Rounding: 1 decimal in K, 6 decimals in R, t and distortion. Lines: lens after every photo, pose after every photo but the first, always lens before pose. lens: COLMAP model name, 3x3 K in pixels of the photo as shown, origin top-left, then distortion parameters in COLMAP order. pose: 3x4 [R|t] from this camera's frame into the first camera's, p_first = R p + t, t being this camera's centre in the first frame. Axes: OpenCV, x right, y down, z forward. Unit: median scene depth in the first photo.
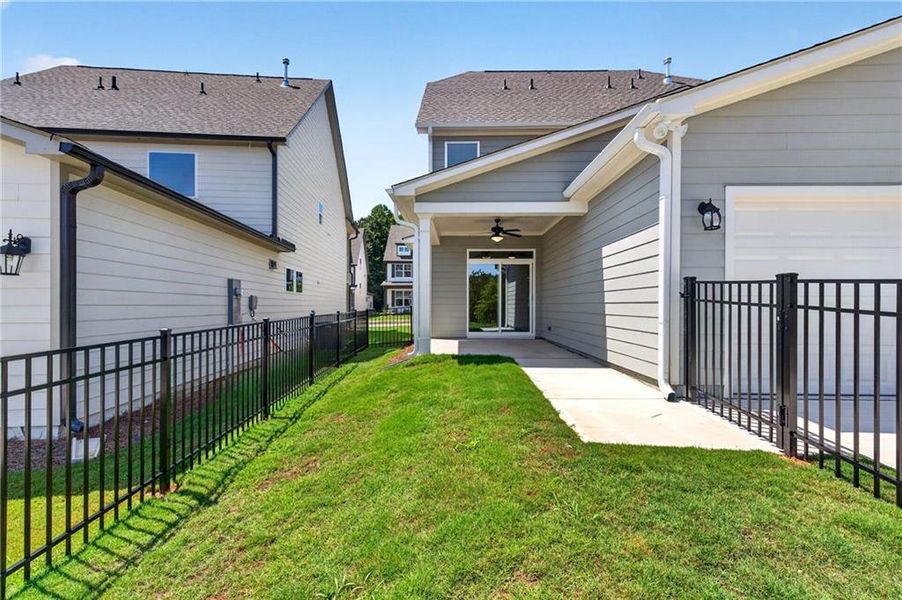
lens RADIAL K [[399.9, 0, 451.0], [0, 399.9, 300.0], [0, 0, 1]] dist [0.000966, 0.000071]
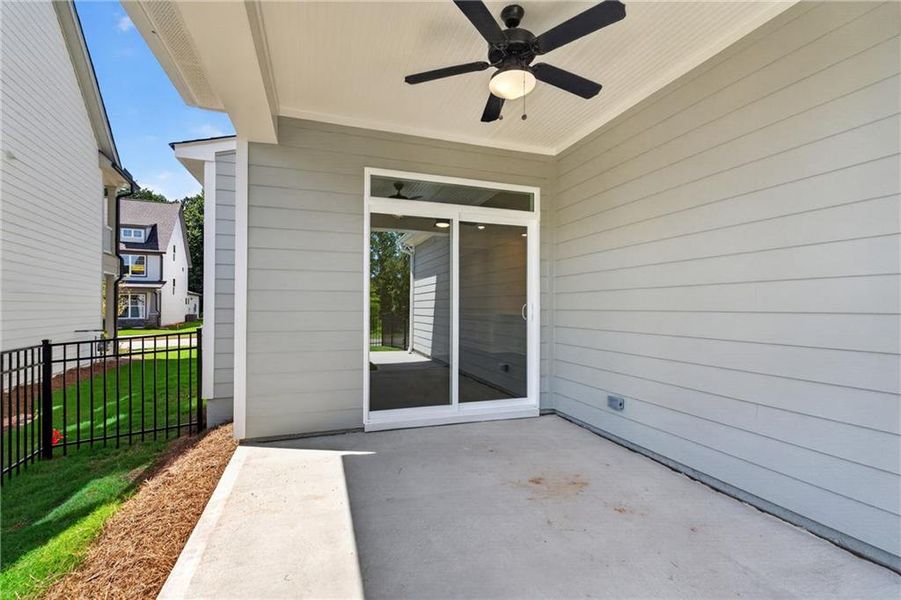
lens RADIAL K [[393.0, 0, 446.8], [0, 393.0, 304.9], [0, 0, 1]] dist [0.001908, 0.000021]
pose [[0.941691, 0.006275, 0.336422, -0.006504], [-0.008129, 0.999959, 0.004103, -0.012101], [-0.336382, -0.006599, 0.941702, 0.665796]]
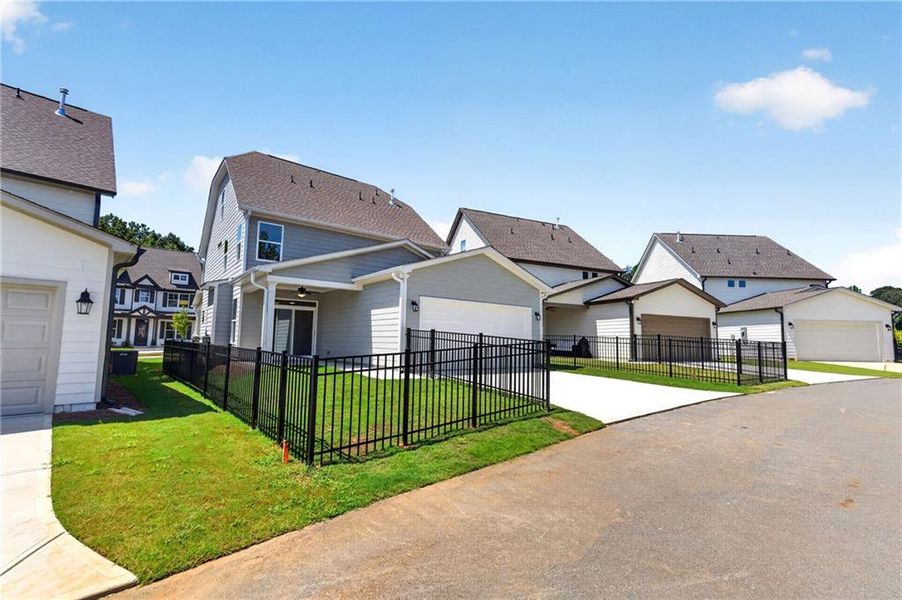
lens RADIAL K [[393.4, 0, 447.3], [0, 393.4, 304.9], [0, 0, 1]] dist [0.001908, 0.000021]
pose [[0.776411, 0.068737, 0.626467, -0.357574], [-0.022299, 0.996408, -0.081691, 0.000668], [-0.629832, 0.049457, 0.775155, -0.505236]]
